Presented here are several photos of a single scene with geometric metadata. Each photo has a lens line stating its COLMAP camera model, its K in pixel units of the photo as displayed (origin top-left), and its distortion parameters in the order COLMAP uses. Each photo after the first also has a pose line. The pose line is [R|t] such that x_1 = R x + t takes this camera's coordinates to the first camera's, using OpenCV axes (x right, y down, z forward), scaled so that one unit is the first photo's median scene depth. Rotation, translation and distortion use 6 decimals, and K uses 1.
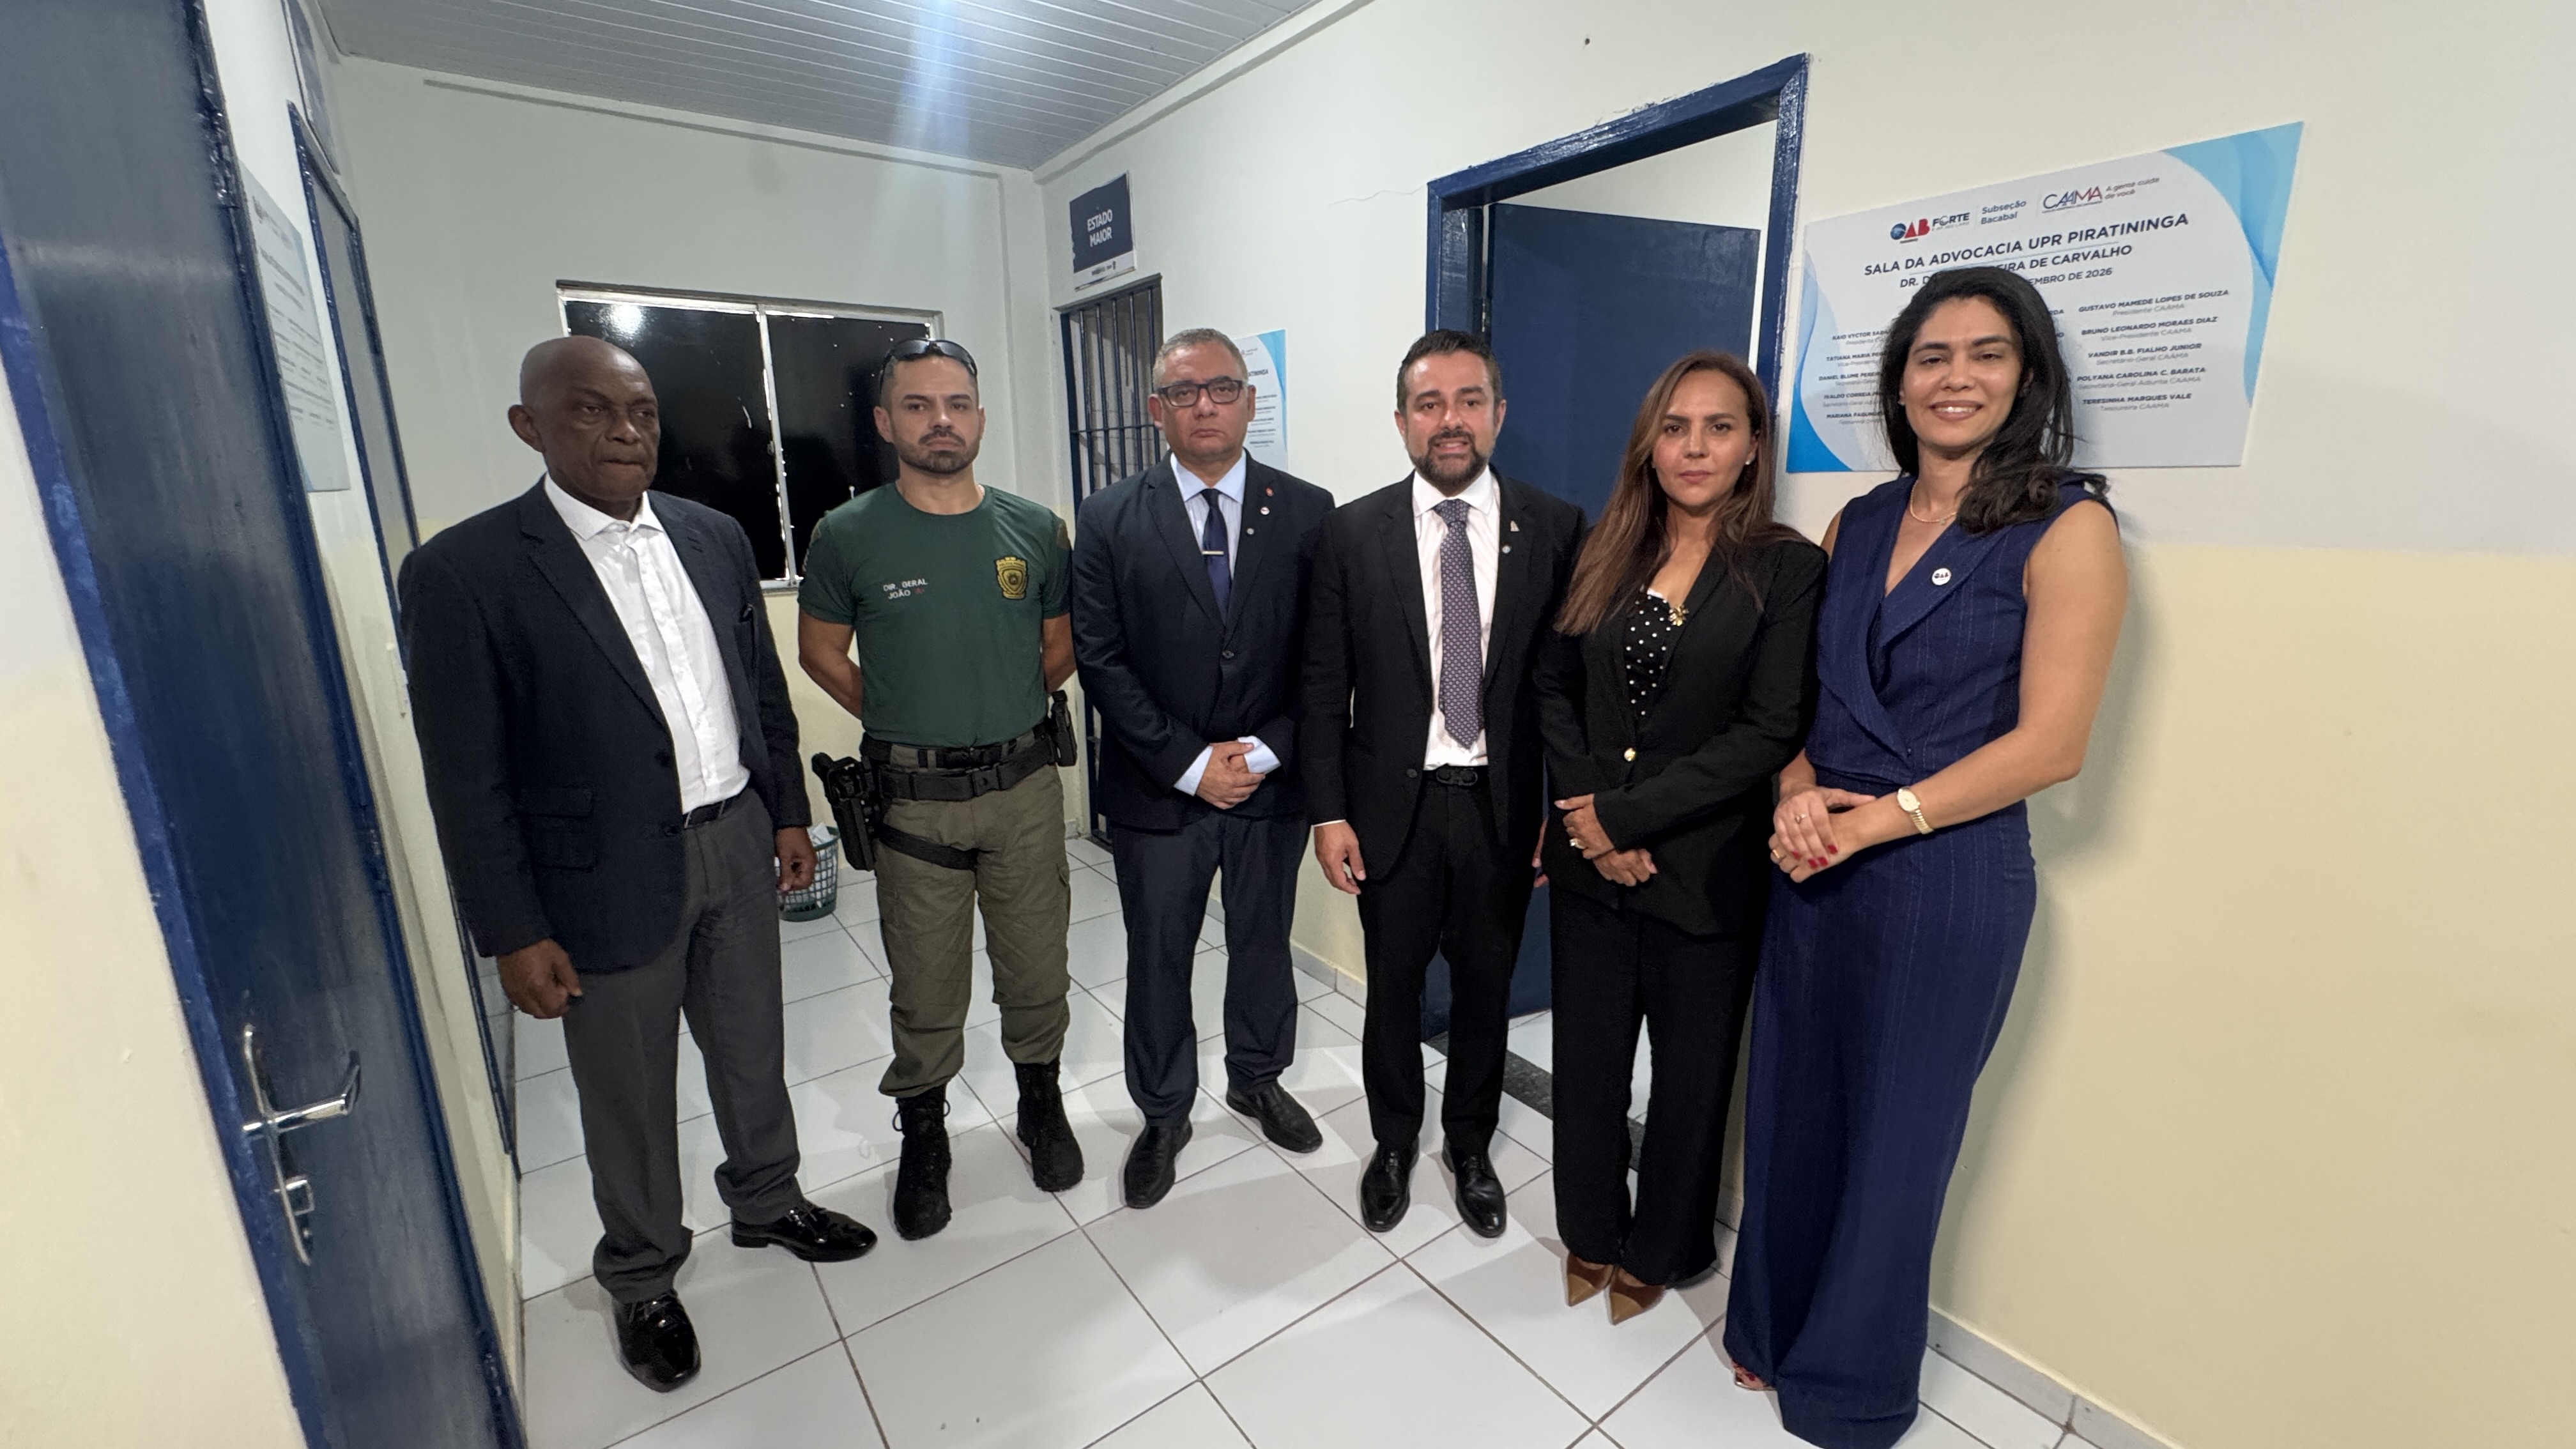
lens RADIAL K [[1043.6, 0, 1281.5], [0, 1043.6, 722.0], [0, 0, 1]] dist [-0.003188, 0.001093]
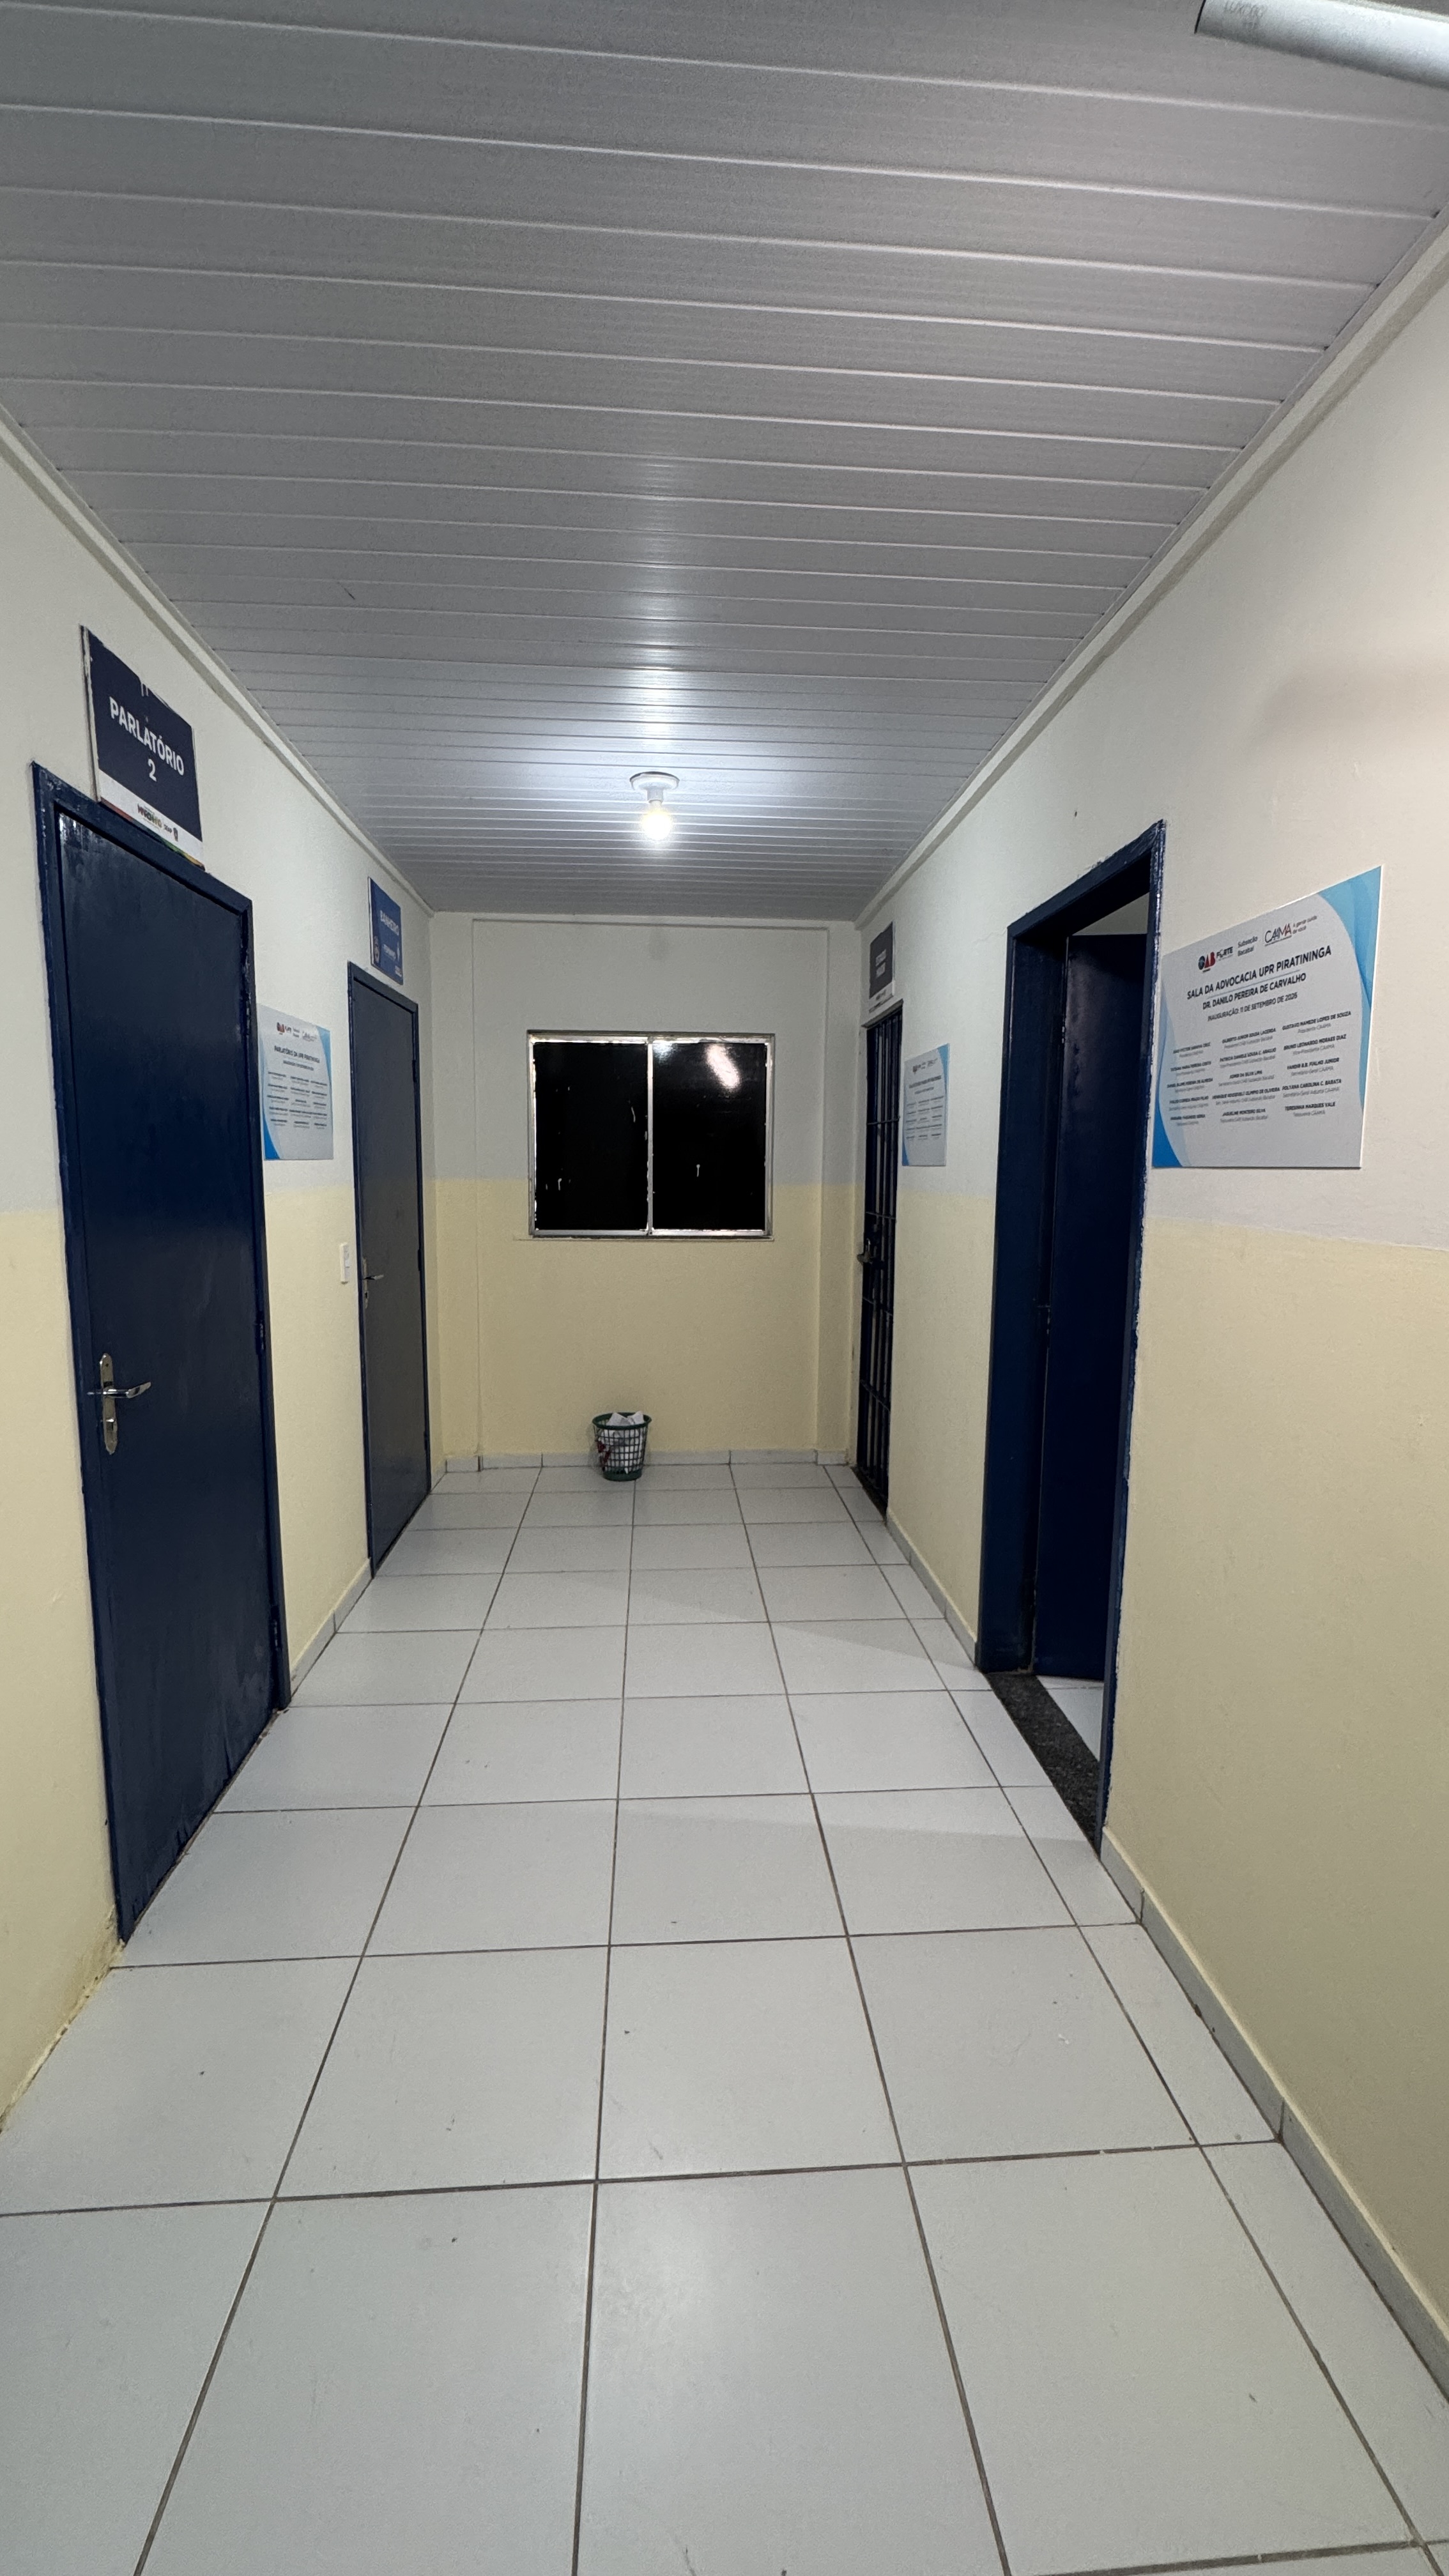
lens RADIAL K [[1043.6, 0, 711.5], [0, 1043.6, 1284.7], [0, 0, 1]] dist [-0.003188, 0.001093]
pose [[0.837800, 0.081869, -0.539805, 0.735416], [-0.141710, 0.987417, -0.070183, 0.034015], [0.527267, 0.135295, 0.838859, -0.185948]]
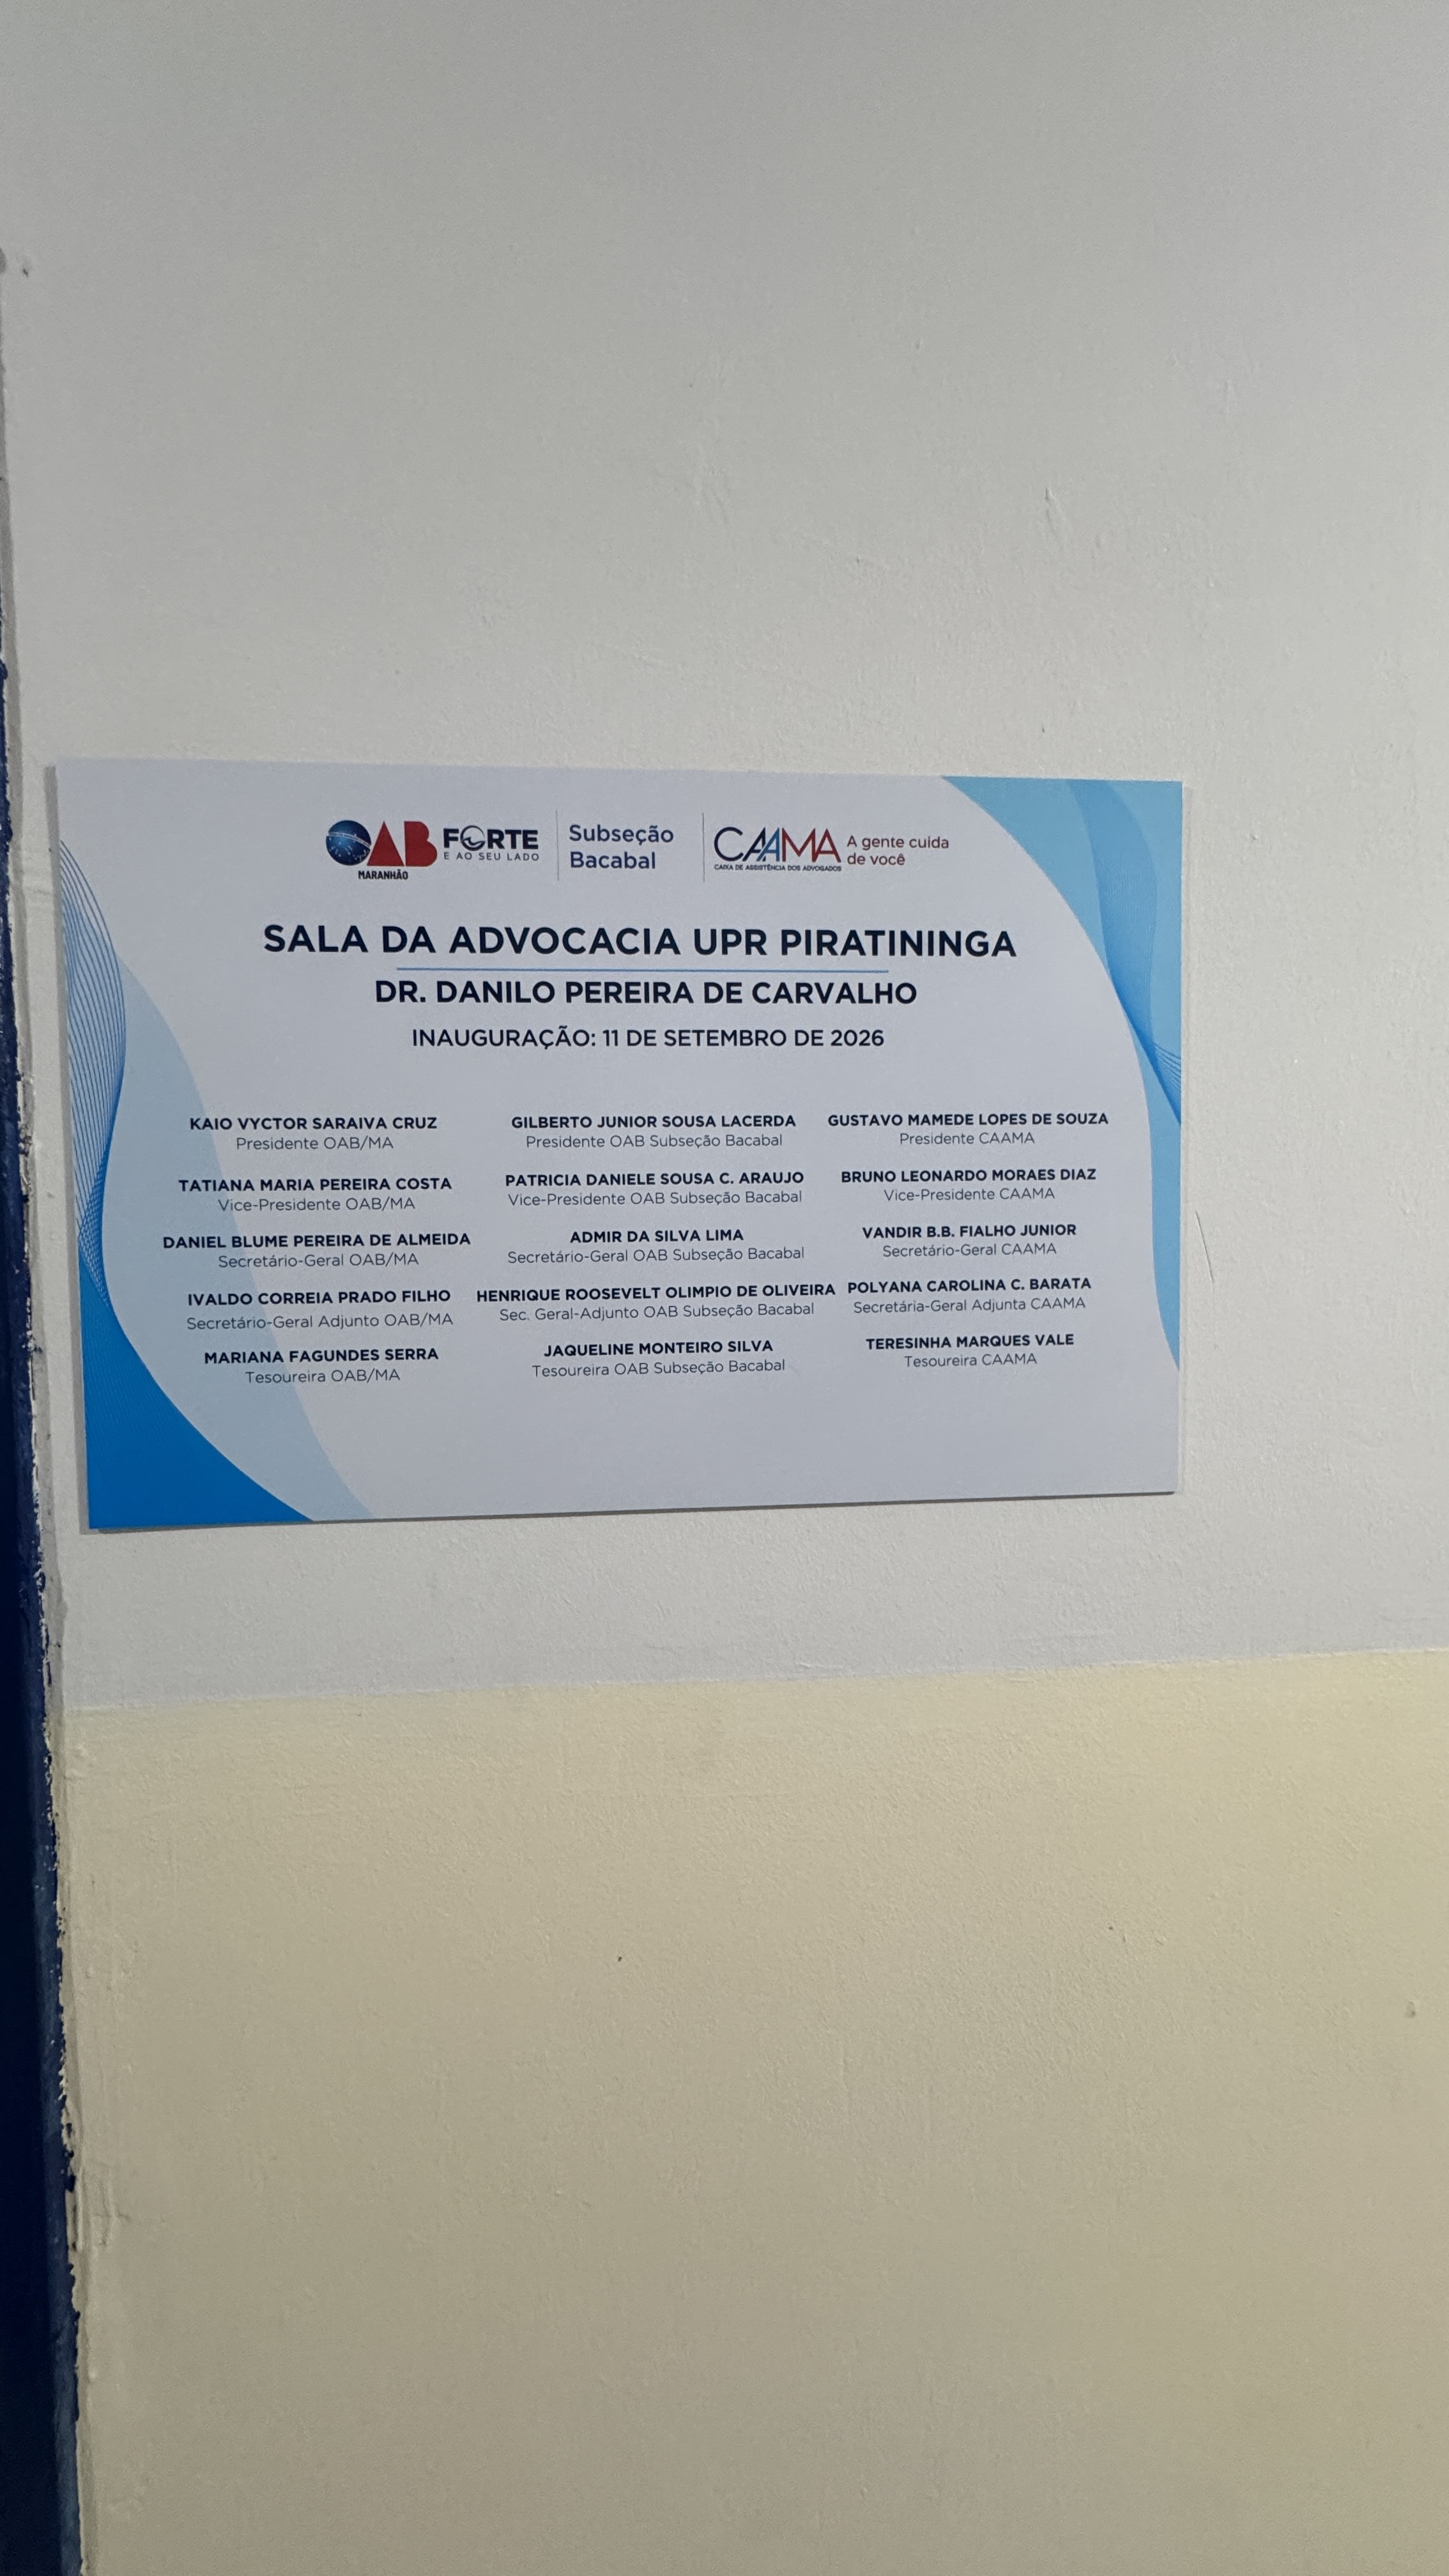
lens RADIAL K [[1043.6, 0, 735.5], [0, 1043.6, 1292.7], [0, 0, 1]] dist [-0.003188, 0.001093]
pose [[0.525273, -0.029076, 0.850437, 0.340569], [0.198804, 0.975951, -0.089424, -0.253765], [-0.827384, 0.216042, 0.518421, 0.700910]]
